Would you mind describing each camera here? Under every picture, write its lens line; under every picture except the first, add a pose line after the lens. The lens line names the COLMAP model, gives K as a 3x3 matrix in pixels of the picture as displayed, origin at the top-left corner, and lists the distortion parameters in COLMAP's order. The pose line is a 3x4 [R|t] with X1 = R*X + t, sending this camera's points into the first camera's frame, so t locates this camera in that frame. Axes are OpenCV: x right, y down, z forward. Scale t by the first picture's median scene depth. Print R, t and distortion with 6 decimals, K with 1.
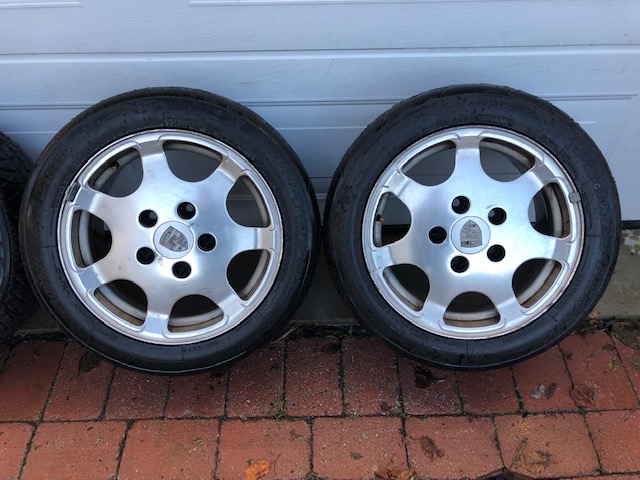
lens RADIAL K [[516.6, 0, 322.7], [0, 516.6, 237.7], [0, 0, 1]] dist [0.021460, -0.026652]
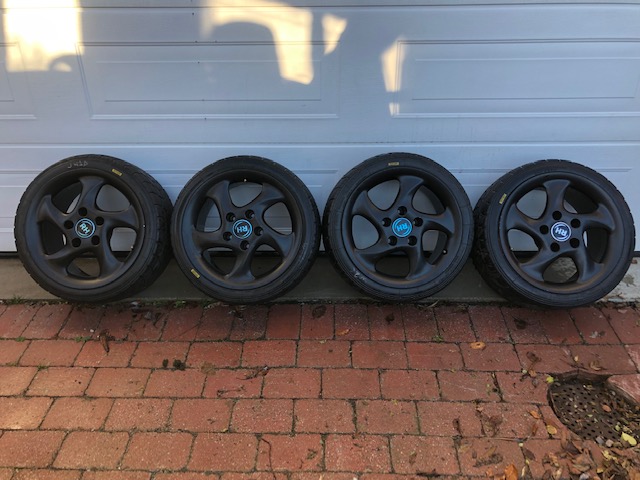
lens RADIAL K [[516.6, 0, 320.5], [0, 516.6, 237.0], [0, 0, 1]] dist [0.021460, -0.026652]
pose [[0.999065, 0.014324, -0.040803, -0.408805], [-0.024501, 0.964989, -0.261143, 0.471344], [0.035634, 0.261898, 0.964437, -0.737905]]
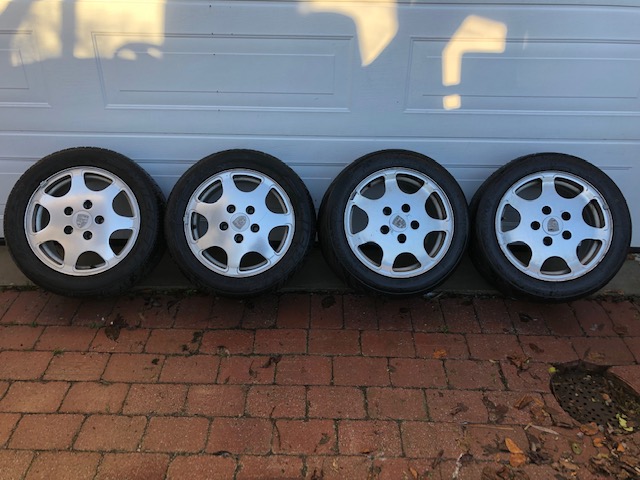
lens RADIAL K [[516.6, 0, 317.8], [0, 516.6, 238.7], [0, 0, 1]] dist [0.021460, -0.026652]
pose [[0.999405, 0.029485, -0.017890, -0.493696], [-0.033021, 0.967764, -0.249686, 0.495134], [0.009951, 0.250128, 0.968162, -0.770917]]
